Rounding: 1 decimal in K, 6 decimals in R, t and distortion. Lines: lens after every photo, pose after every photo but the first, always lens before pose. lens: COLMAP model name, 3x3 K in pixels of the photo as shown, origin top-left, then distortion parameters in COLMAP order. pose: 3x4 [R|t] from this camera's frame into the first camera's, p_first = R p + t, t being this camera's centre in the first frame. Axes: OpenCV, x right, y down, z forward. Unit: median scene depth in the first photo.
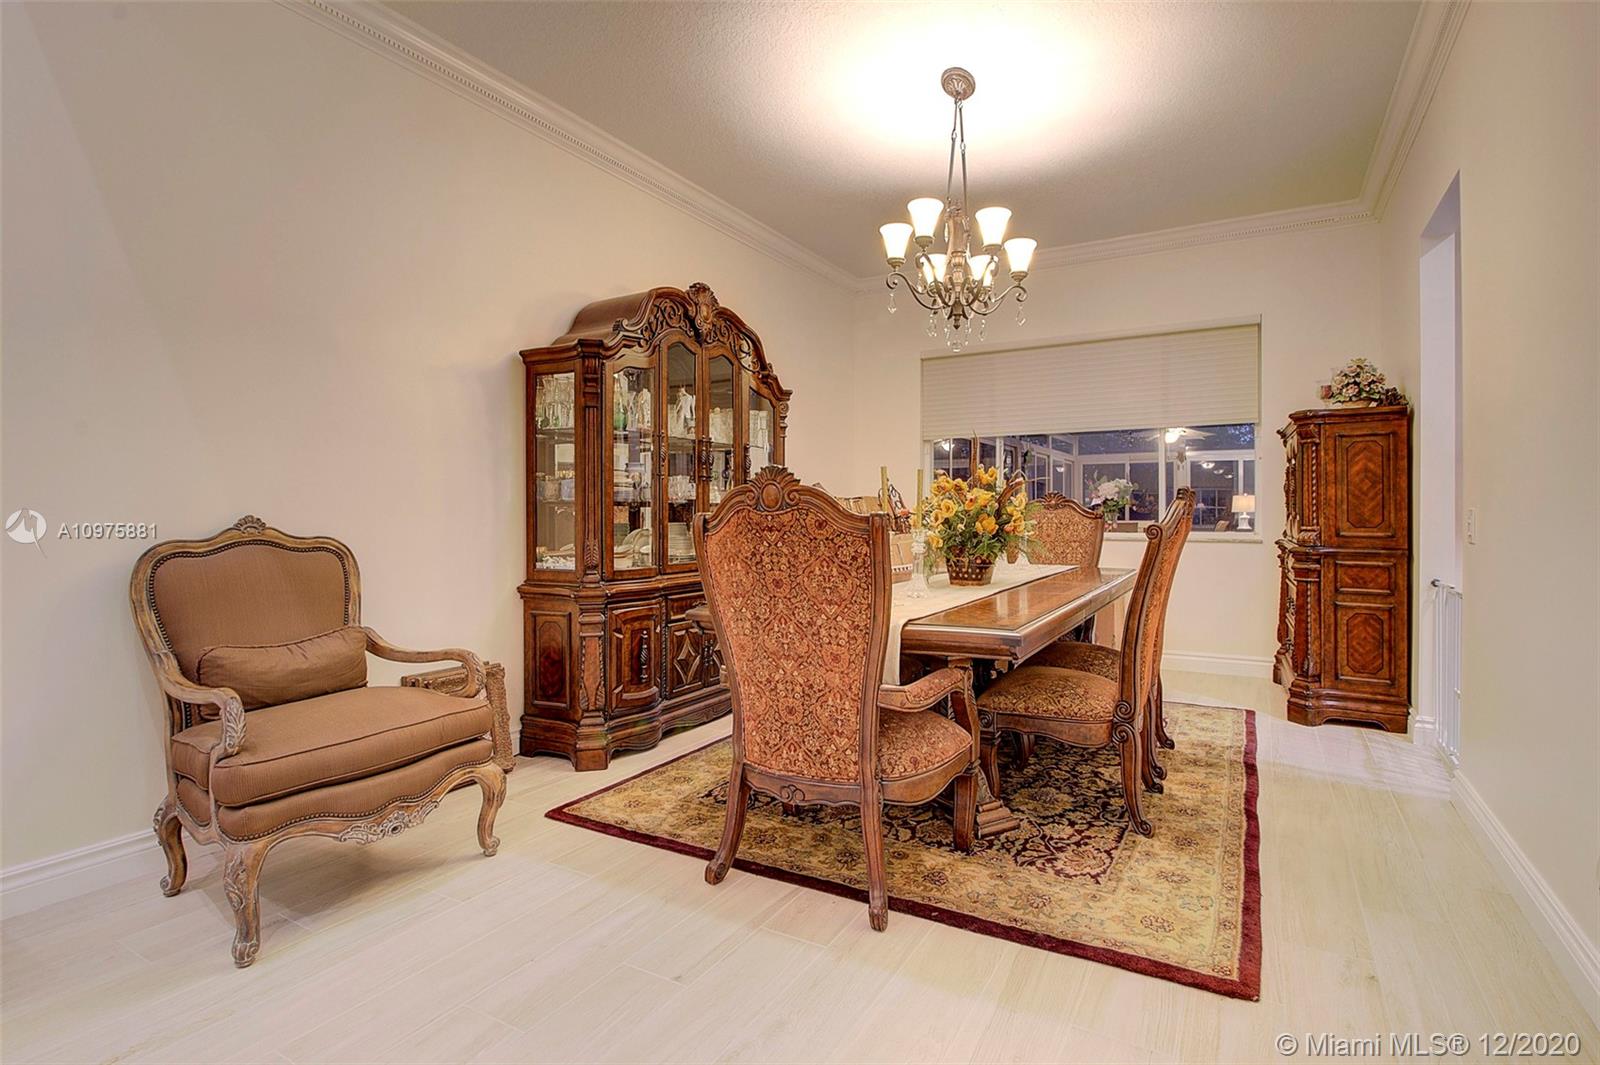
lens RADIAL K [[785.9, 0, 793.8], [0, 785.9, 510.7], [0, 0, 1]] dist [0.001358, -0.000212]
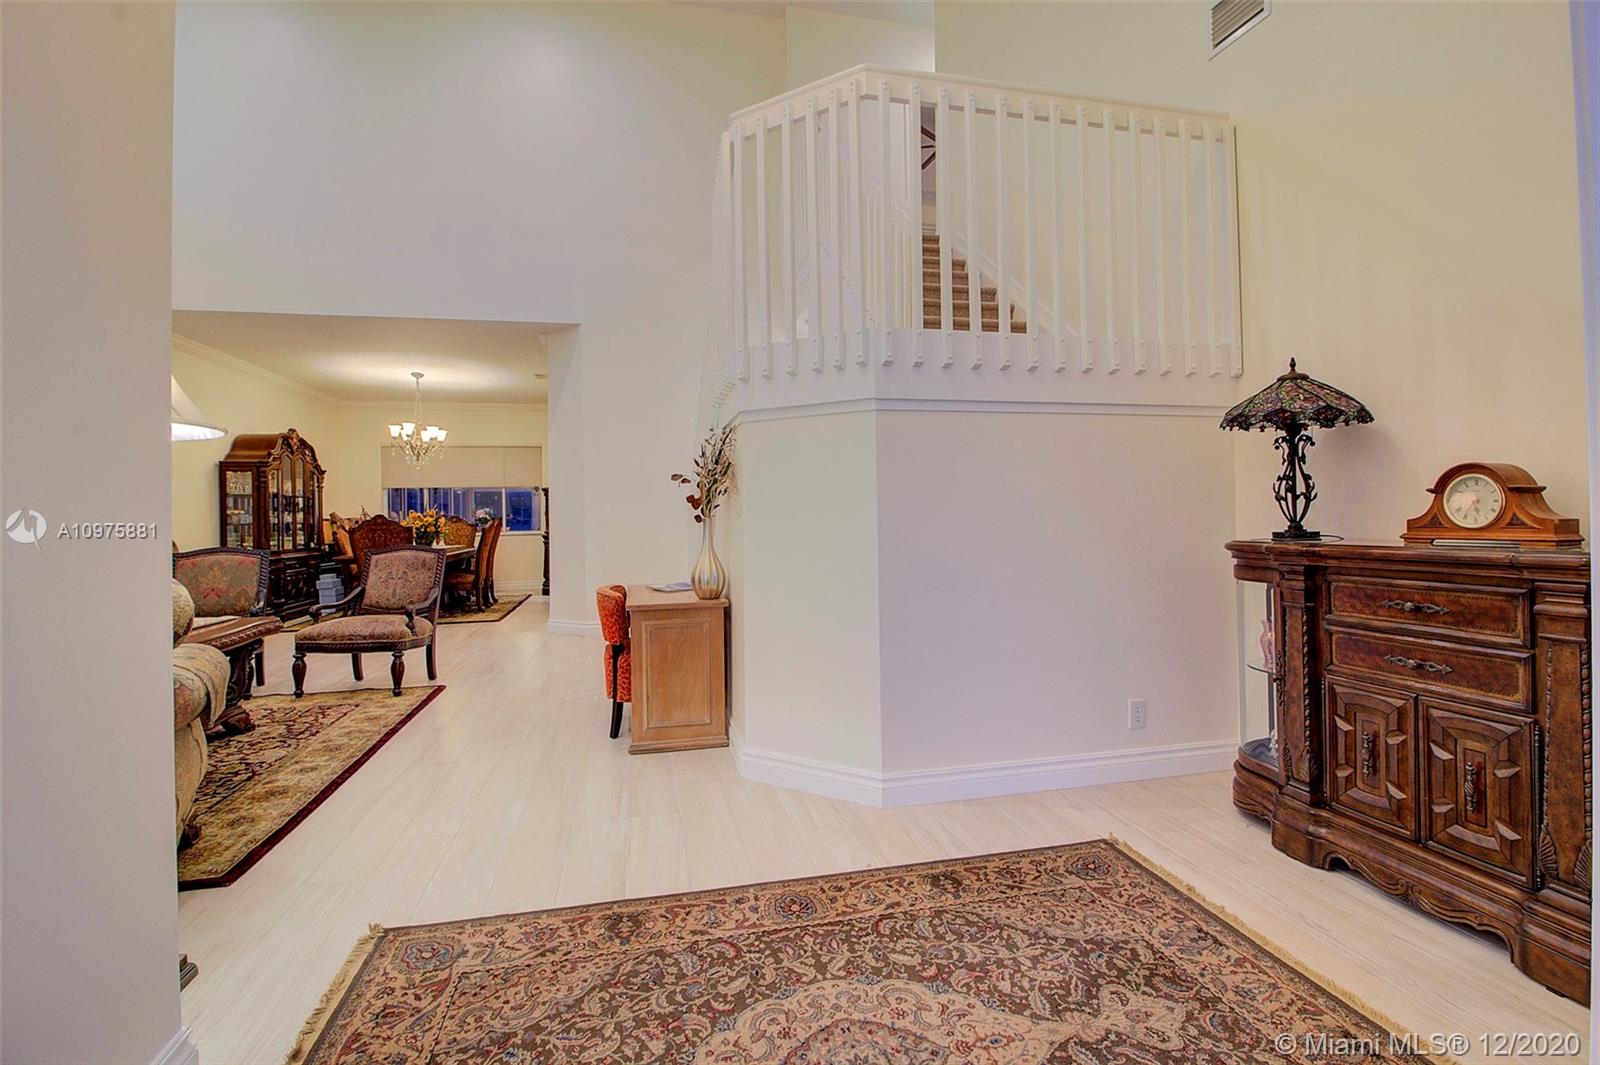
lens RADIAL K [[736.6, 0, 808.9], [0, 736.6, 508.6], [0, 0, 1]] dist [0.003628, -0.014766]
pose [[0.718416, -0.007050, 0.695578, -0.612396], [0.018331, 0.999793, -0.008800, -0.008383], [-0.695372, 0.019073, 0.718397, -1.836853]]
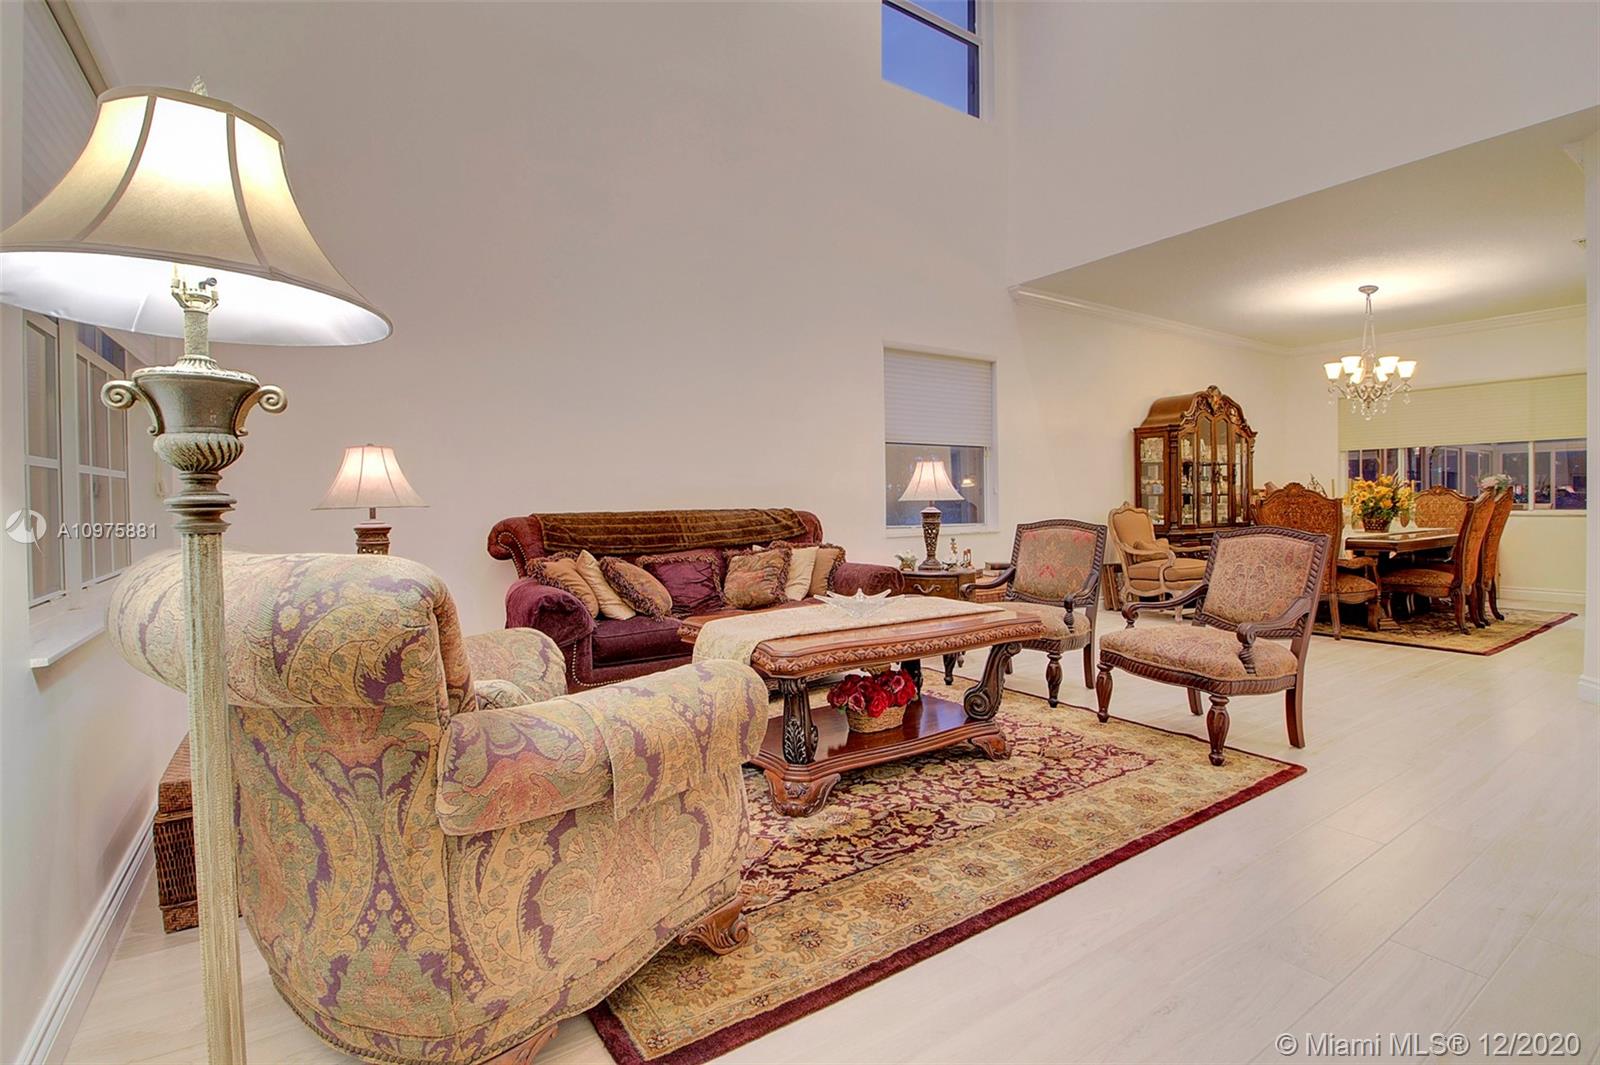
lens RADIAL K [[736.6, 0, 808.9], [0, 736.6, 508.6], [0, 0, 1]] dist [0.003628, -0.014766]
pose [[0.904654, -0.003146, -0.426135, -0.291103], [0.008320, 0.999913, 0.010283, -0.001469], [0.426065, -0.012848, 0.904601, -1.326500]]
